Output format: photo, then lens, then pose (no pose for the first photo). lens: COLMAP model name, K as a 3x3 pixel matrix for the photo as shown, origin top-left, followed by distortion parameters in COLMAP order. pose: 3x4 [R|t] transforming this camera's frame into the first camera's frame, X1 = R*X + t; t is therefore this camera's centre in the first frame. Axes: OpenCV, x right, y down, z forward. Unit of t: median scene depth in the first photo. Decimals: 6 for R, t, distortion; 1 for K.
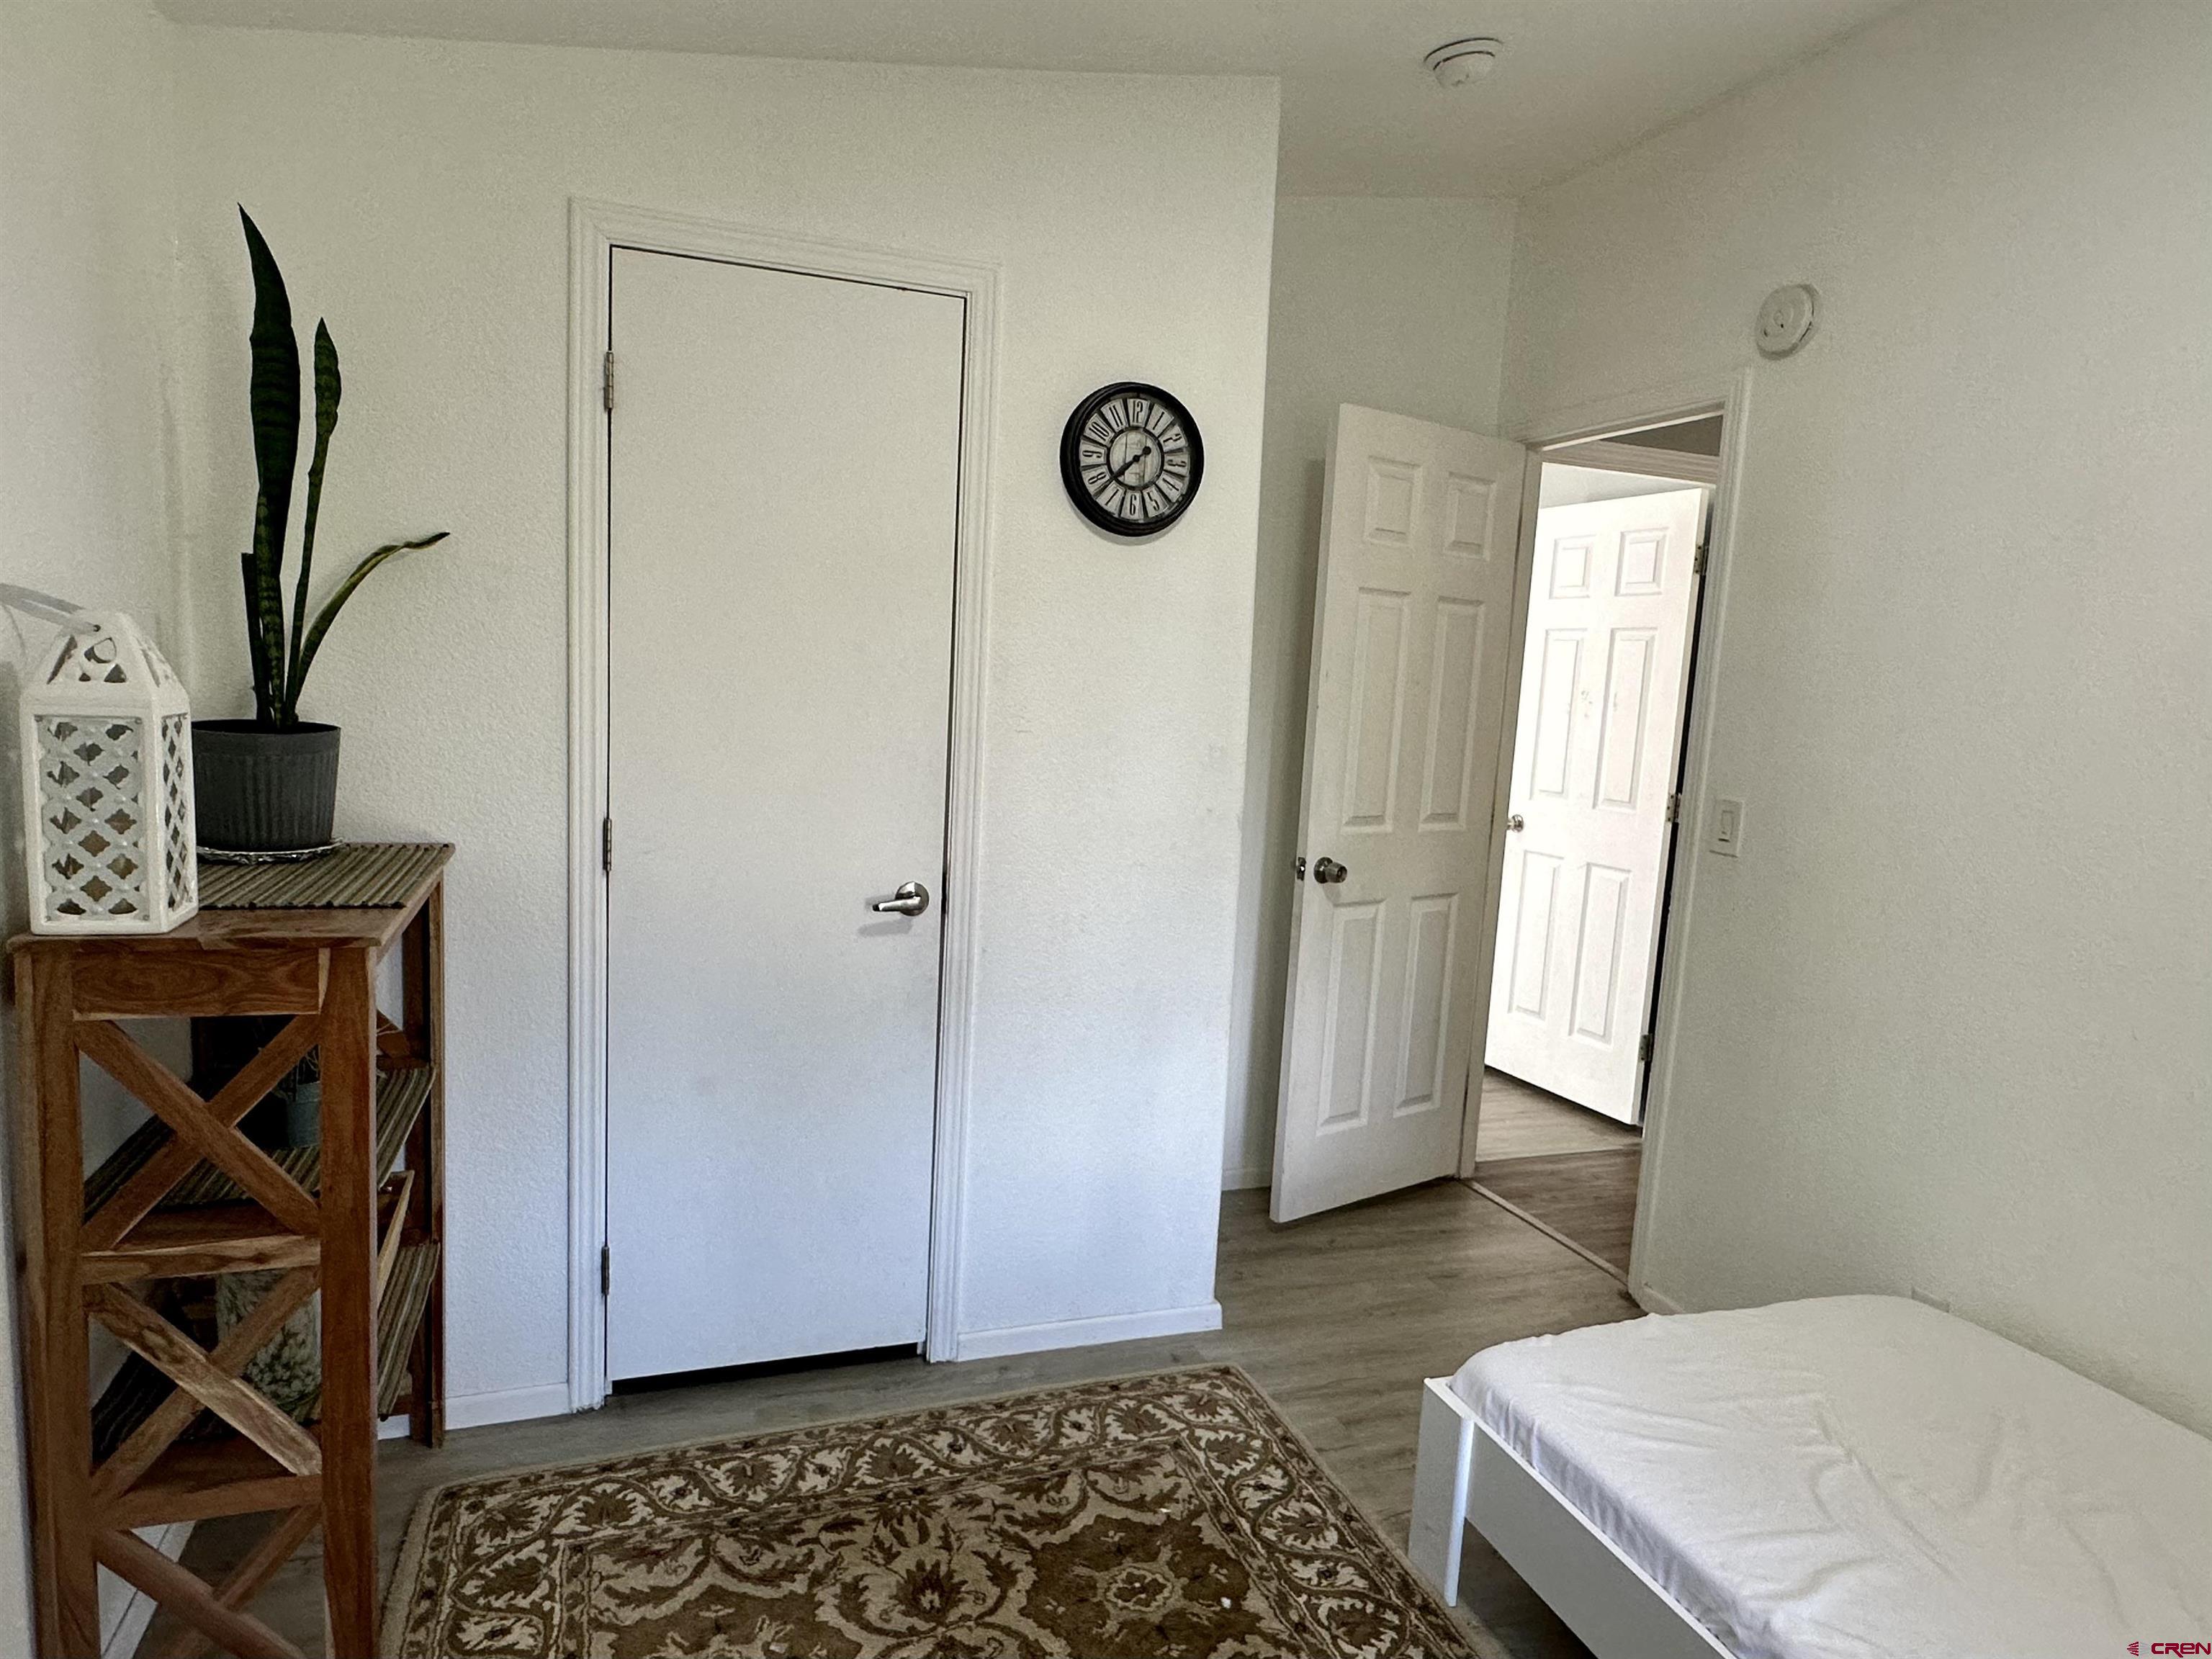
lens RADIAL K [[1254.6, 0, 1109.3], [0, 1254.6, 828.5], [0, 0, 1]] dist [0.003852, -0.001030]
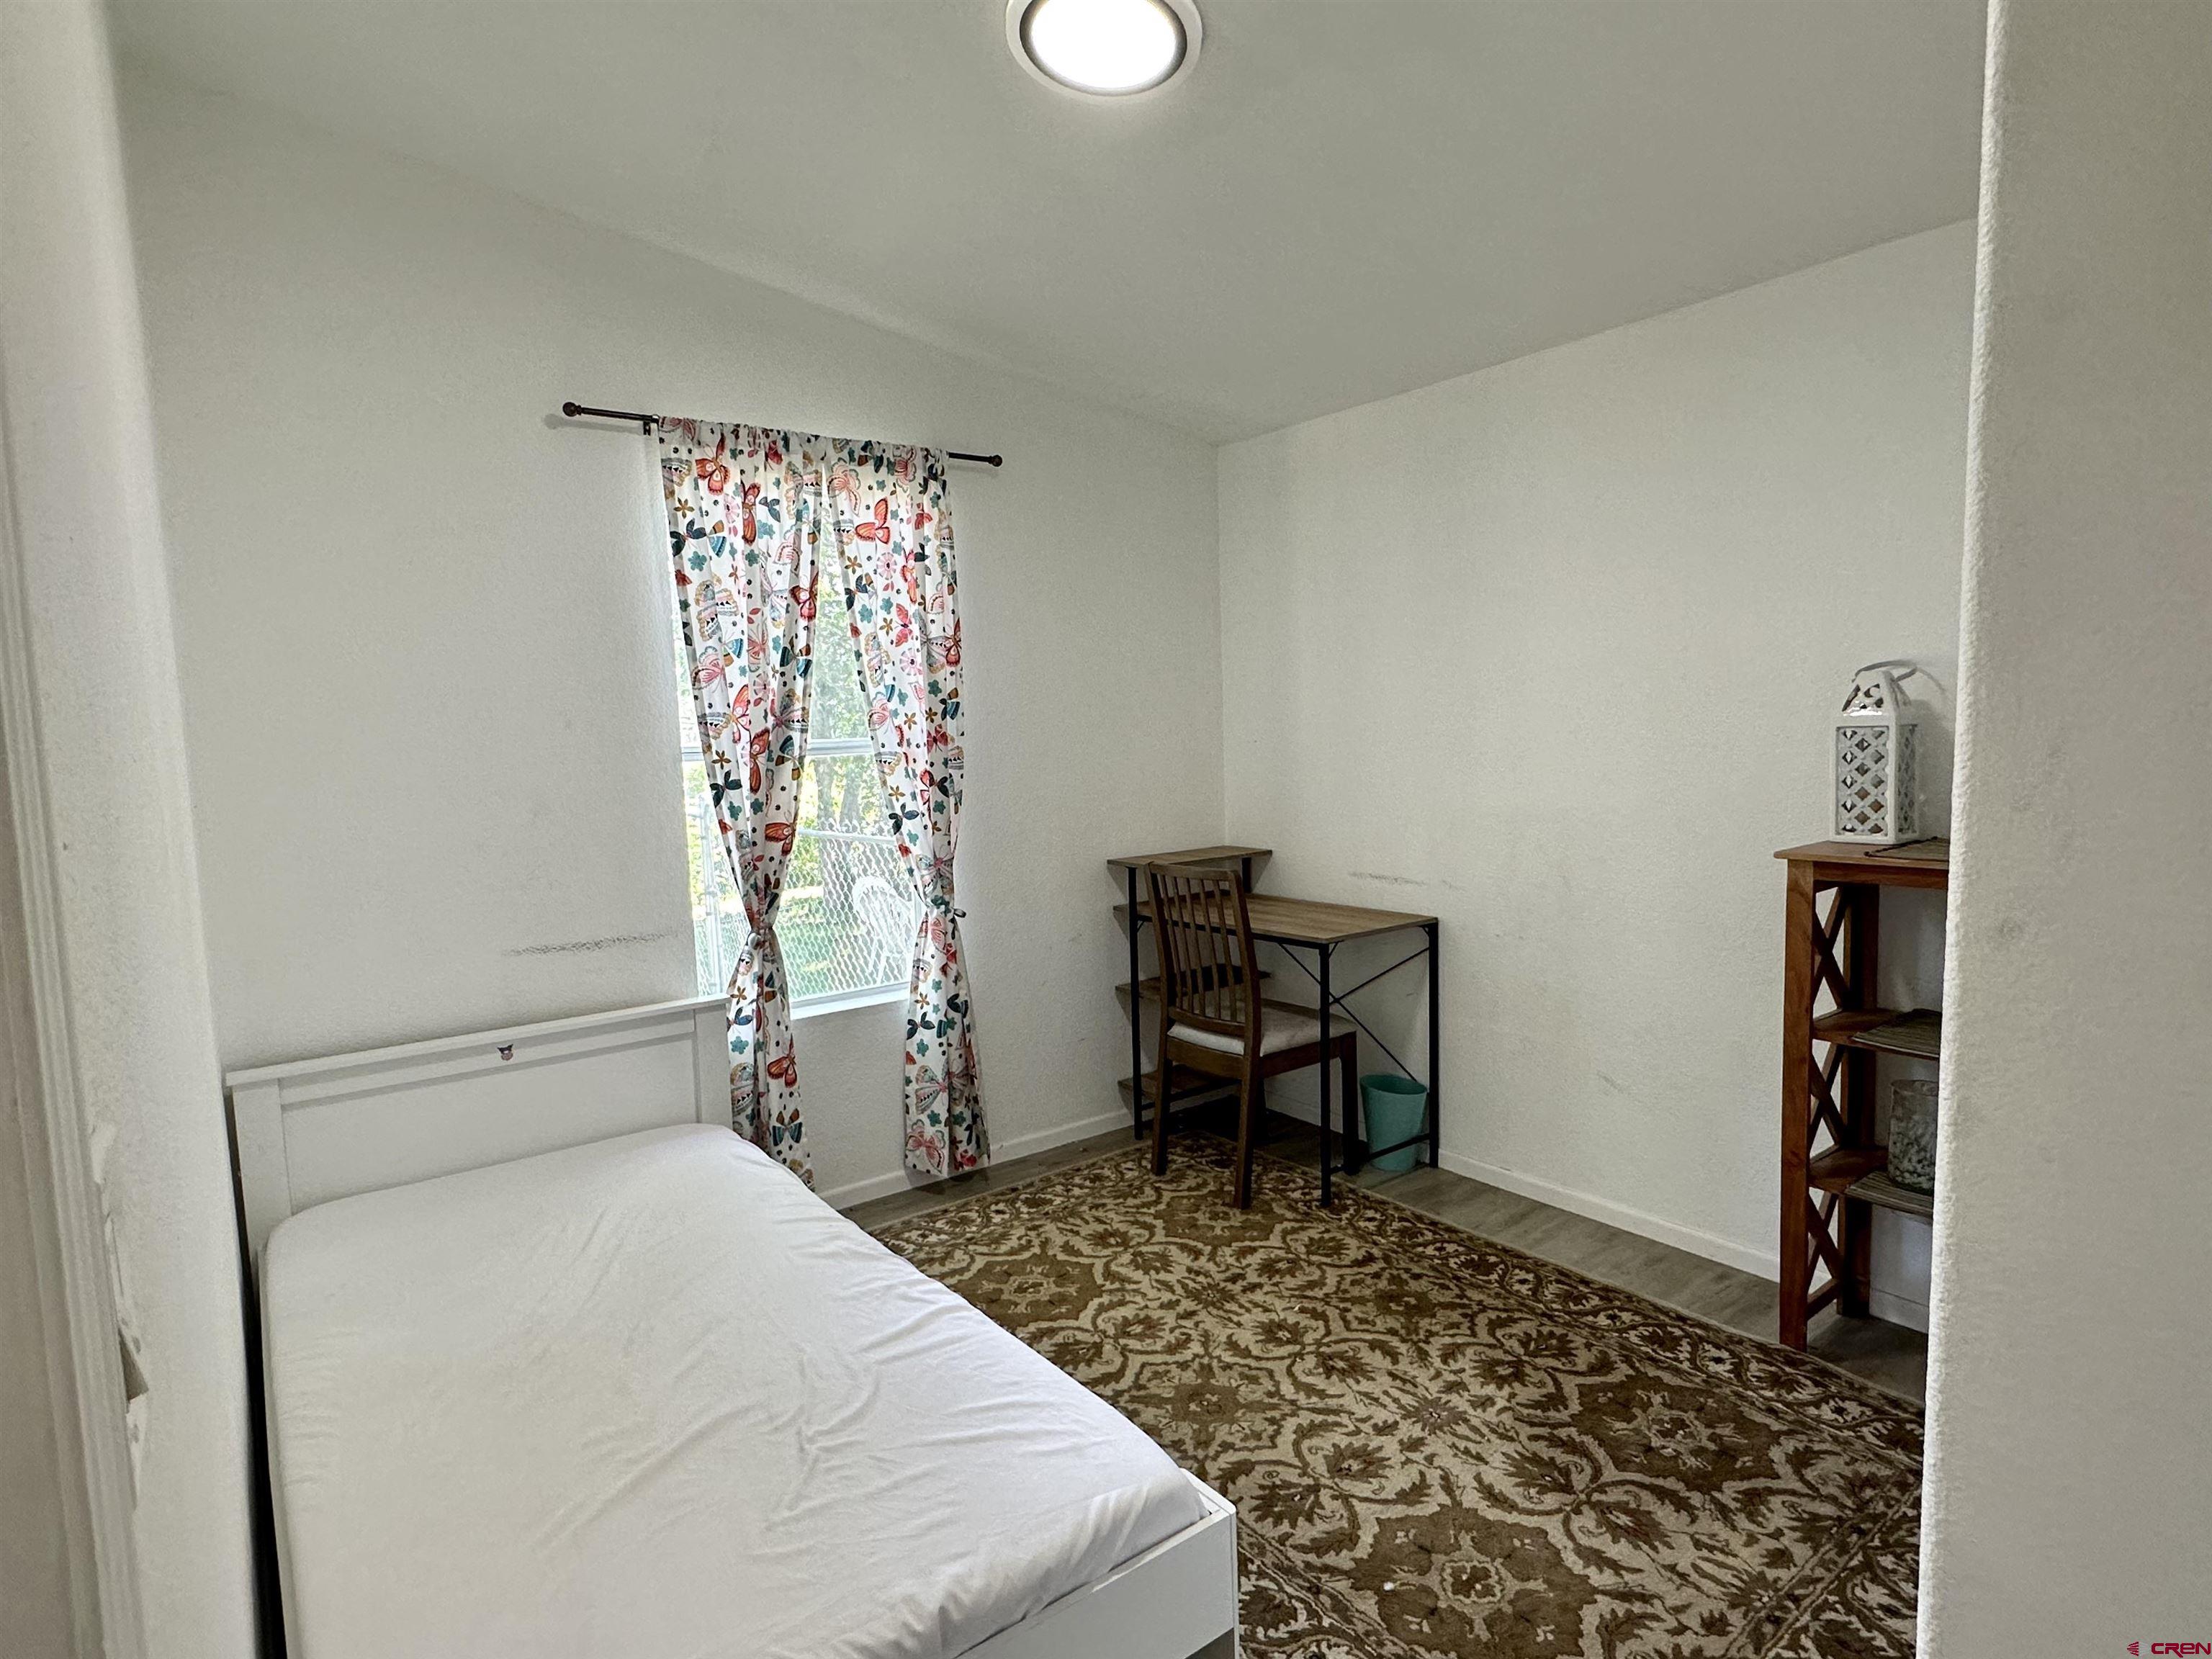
lens RADIAL K [[1184.3, 0, 1100.9], [0, 1184.3, 832.2], [0, 0, 1]] dist [0.003295, -0.002368]
pose [[-0.954159, -0.003744, -0.299276, 0.826242], [-0.065272, 0.978457, 0.195863, -0.204431], [0.292096, 0.206419, -0.933848, 2.331123]]
